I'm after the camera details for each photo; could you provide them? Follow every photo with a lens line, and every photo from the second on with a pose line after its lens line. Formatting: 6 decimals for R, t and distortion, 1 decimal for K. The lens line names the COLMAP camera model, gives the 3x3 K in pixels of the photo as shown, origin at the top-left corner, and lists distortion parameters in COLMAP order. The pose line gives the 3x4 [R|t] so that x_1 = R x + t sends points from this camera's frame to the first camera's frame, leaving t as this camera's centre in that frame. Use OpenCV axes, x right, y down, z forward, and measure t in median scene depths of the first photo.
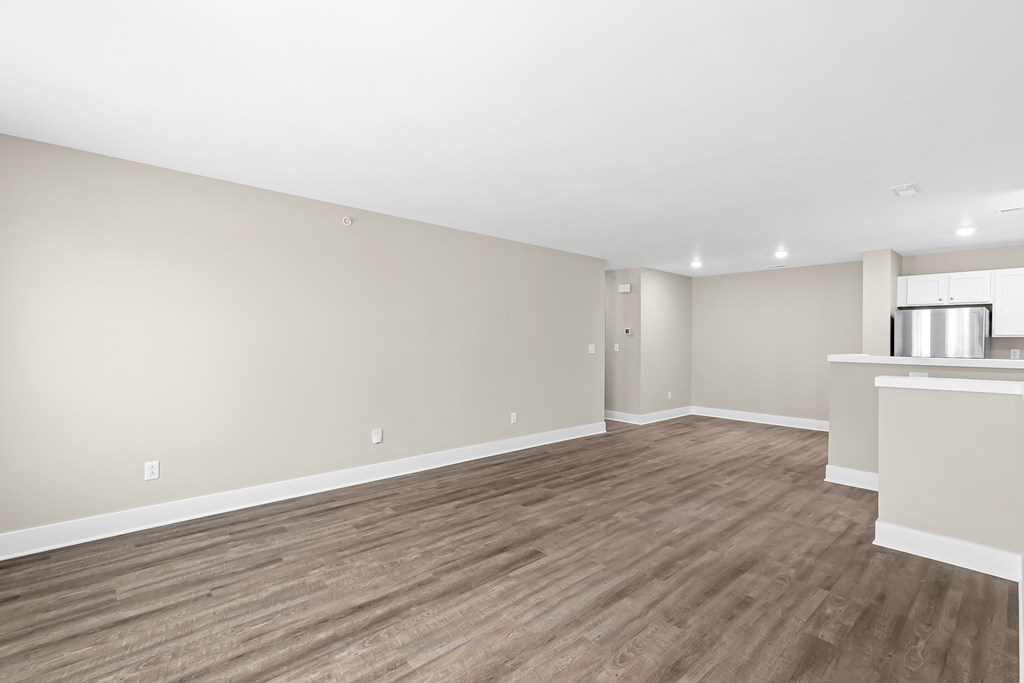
lens RADIAL K [[462.3, 0, 518.6], [0, 462.3, 338.5], [0, 0, 1]] dist [0.006076, -0.001049]
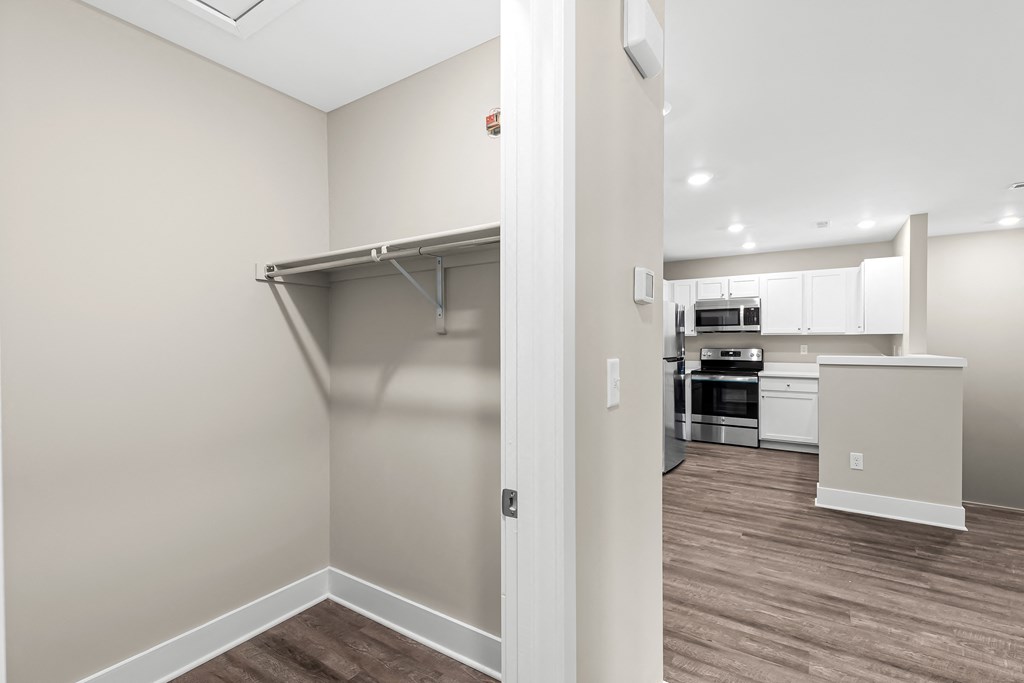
lens RADIAL K [[462.3, 0, 511.8], [0, 462.3, 345.8], [0, 0, 1]] dist [0.006076, -0.001049]
pose [[-0.235546, -0.018900, 0.971679, 0.146097], [-0.006274, 0.999820, 0.017927, 0.006361], [-0.971843, -0.001874, -0.235622, 2.294636]]
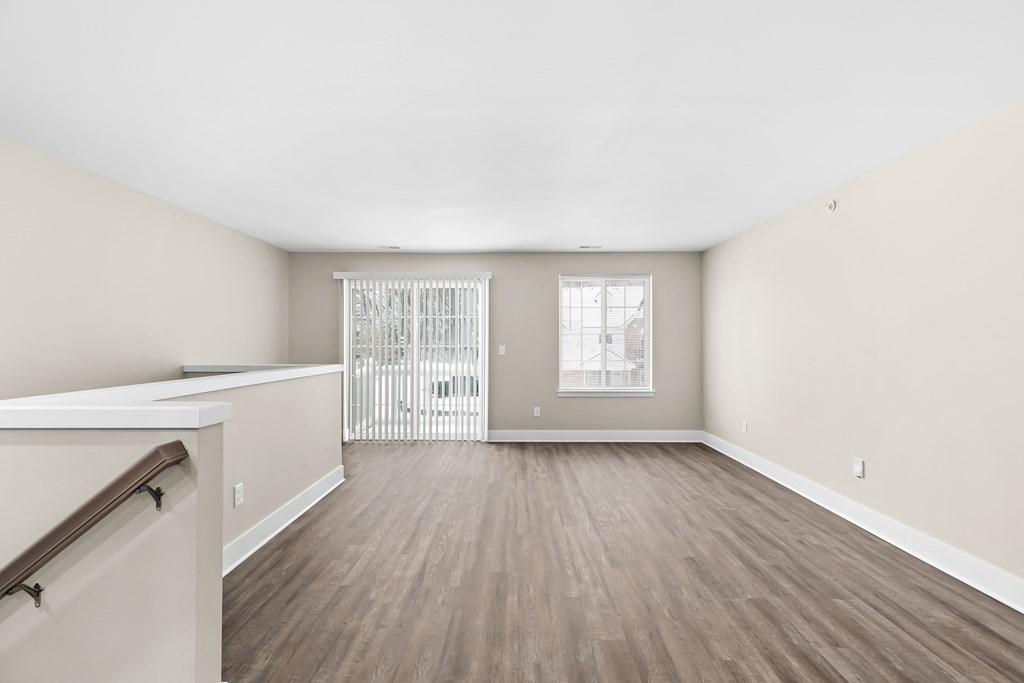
lens RADIAL K [[462.3, 0, 513.8], [0, 462.3, 342.3], [0, 0, 1]] dist [0.006076, -0.001049]
pose [[-0.683494, -0.010995, -0.729874, 0.781182], [-0.002003, 0.999911, -0.013187, 0.016775], [0.729954, -0.007552, -0.683455, 1.333721]]
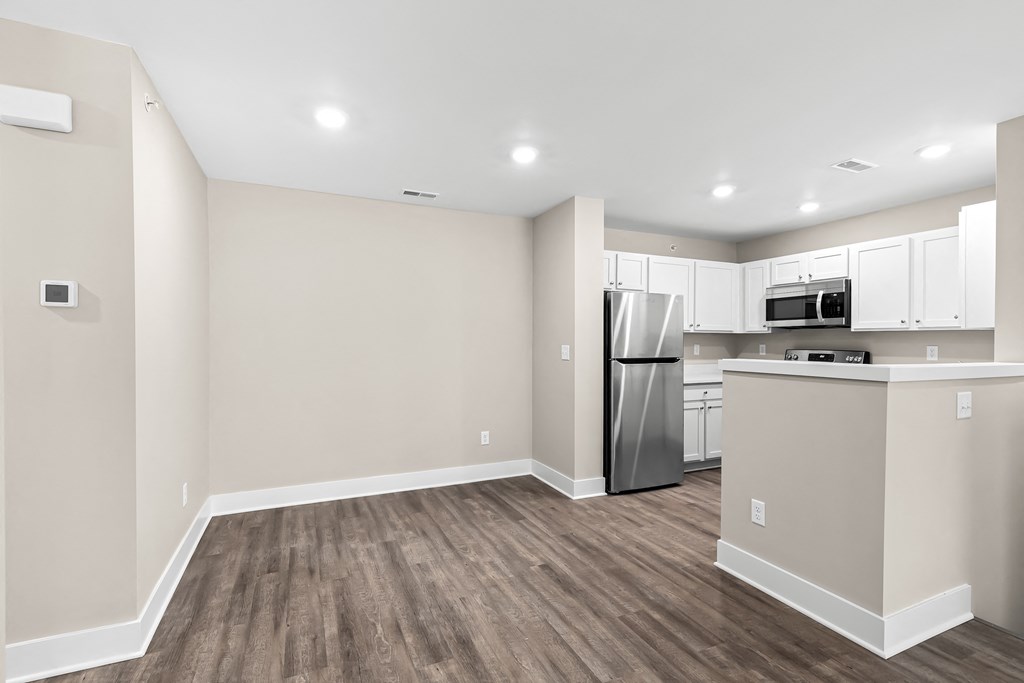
lens RADIAL K [[462.3, 0, 513.6], [0, 462.3, 345.4], [0, 0, 1]] dist [0.006076, -0.001049]
pose [[0.315408, -0.017521, 0.948794, 0.174129], [-0.005427, 0.999780, 0.020267, 0.008353], [-0.948941, -0.011541, 0.315243, 1.466594]]
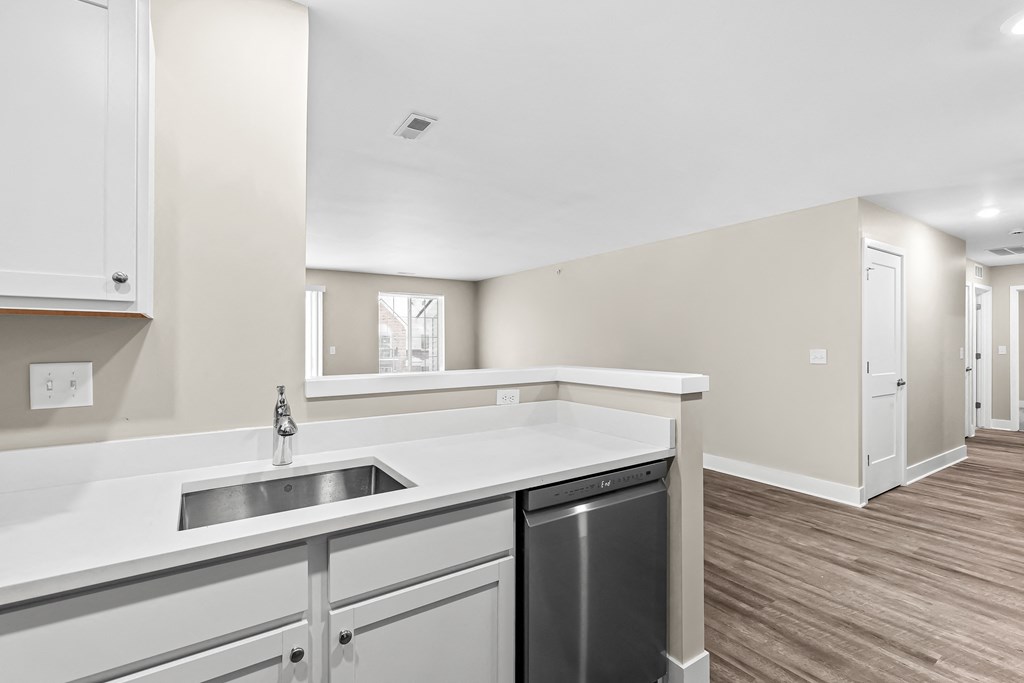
lens RADIAL K [[462.3, 0, 514.9], [0, 462.3, 343.8], [0, 0, 1]] dist [0.006076, -0.001049]
pose [[-0.152627, -0.009126, -0.988242, 1.506050], [0.004930, 0.999938, -0.009995, 0.014476], [0.988272, -0.006398, -0.152572, 1.260225]]
